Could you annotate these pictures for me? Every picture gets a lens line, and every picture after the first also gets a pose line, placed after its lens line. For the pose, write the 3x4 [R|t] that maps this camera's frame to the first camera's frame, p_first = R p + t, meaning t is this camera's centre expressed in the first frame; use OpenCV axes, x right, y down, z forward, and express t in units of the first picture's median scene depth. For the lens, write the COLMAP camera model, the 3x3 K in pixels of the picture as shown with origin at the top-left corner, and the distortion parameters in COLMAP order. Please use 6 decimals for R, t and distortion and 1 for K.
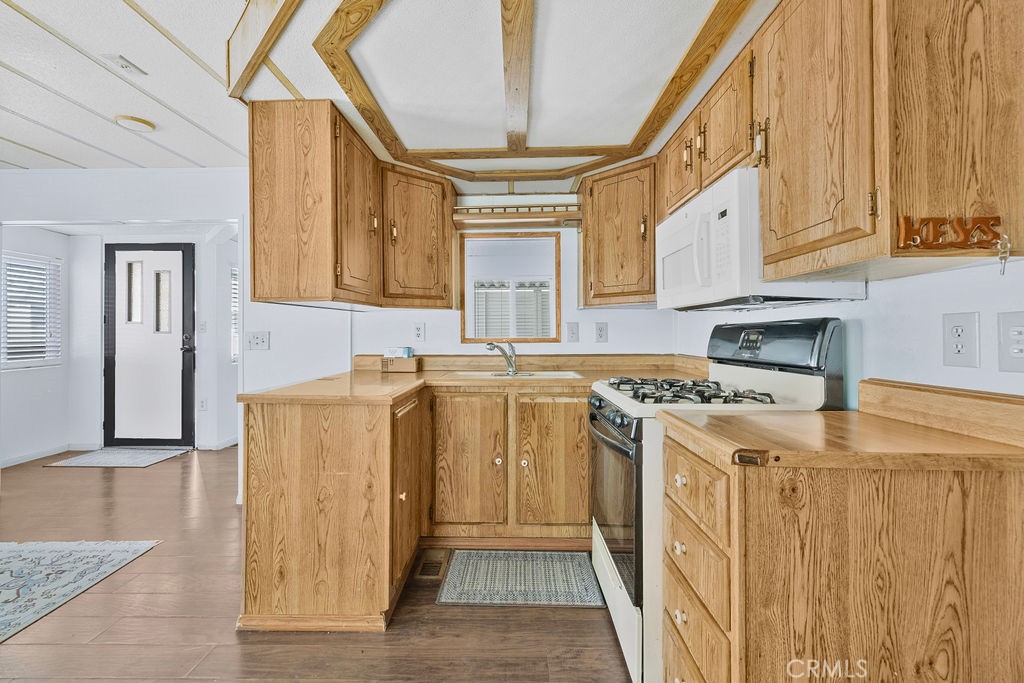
lens RADIAL K [[432.3, 0, 505.4], [0, 432.3, 330.9], [0, 0, 1]] dist [-0.001536, 0.002047]
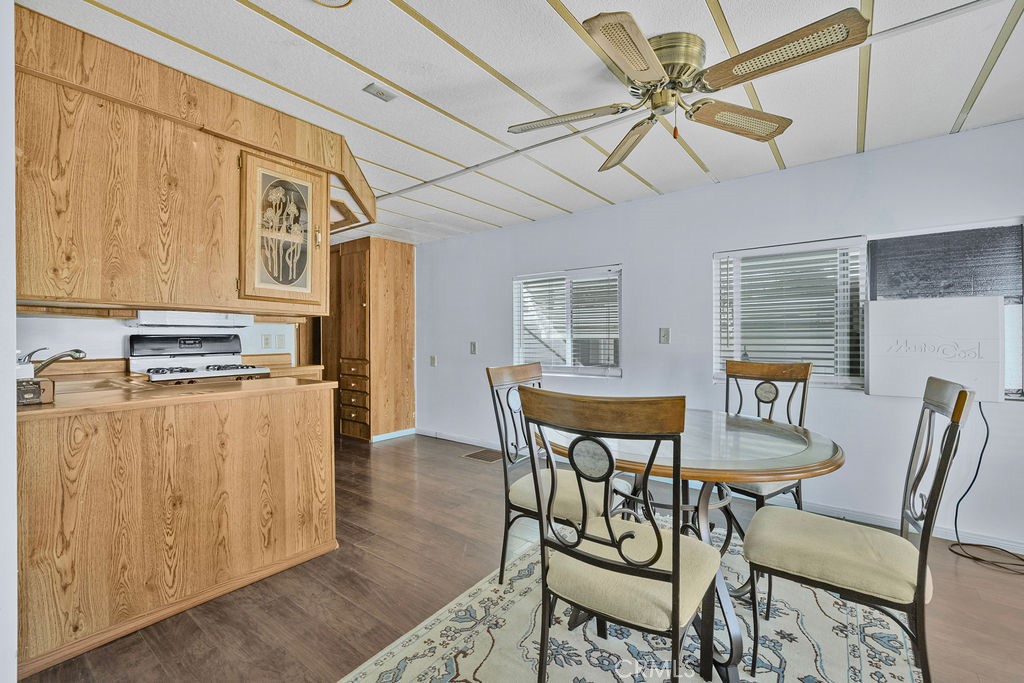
lens RADIAL K [[432.3, 0, 513.3], [0, 432.3, 339.9], [0, 0, 1]] dist [-0.001536, 0.002047]
pose [[-0.808791, 0.001626, 0.588094, -1.568509], [0.003086, 0.999994, 0.001479, 0.004916], [-0.588088, 0.003011, -0.808791, 1.476302]]
